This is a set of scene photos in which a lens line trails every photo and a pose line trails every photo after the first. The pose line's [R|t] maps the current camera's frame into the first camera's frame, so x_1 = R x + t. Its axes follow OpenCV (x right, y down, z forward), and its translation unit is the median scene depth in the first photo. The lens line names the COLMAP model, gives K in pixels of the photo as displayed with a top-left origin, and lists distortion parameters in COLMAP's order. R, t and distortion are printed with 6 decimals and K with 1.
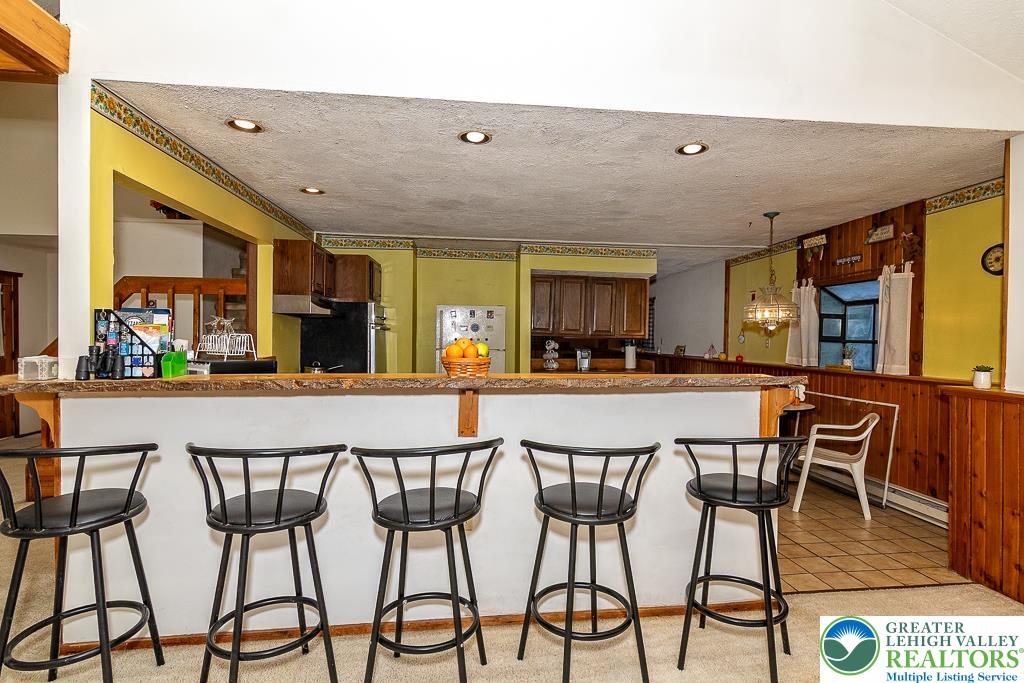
lens RADIAL K [[535.4, 0, 510.4], [0, 535.4, 339.3], [0, 0, 1]] dist [-0.003823, -0.000141]
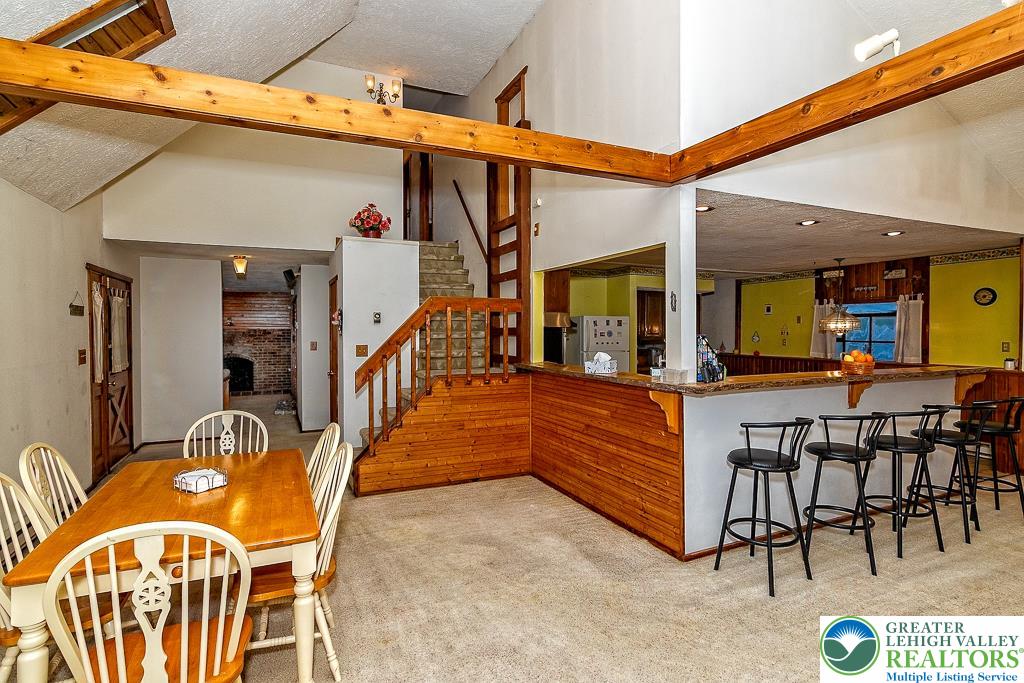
lens RADIAL K [[546.5, 0, 514.6], [0, 546.5, 321.7], [0, 0, 1]] dist [-0.004671, -0.000951]
pose [[0.945539, -0.002935, 0.325494, -0.948516], [0.009633, 0.999774, -0.018969, -0.039664], [-0.325365, 0.021071, 0.945354, -0.164405]]
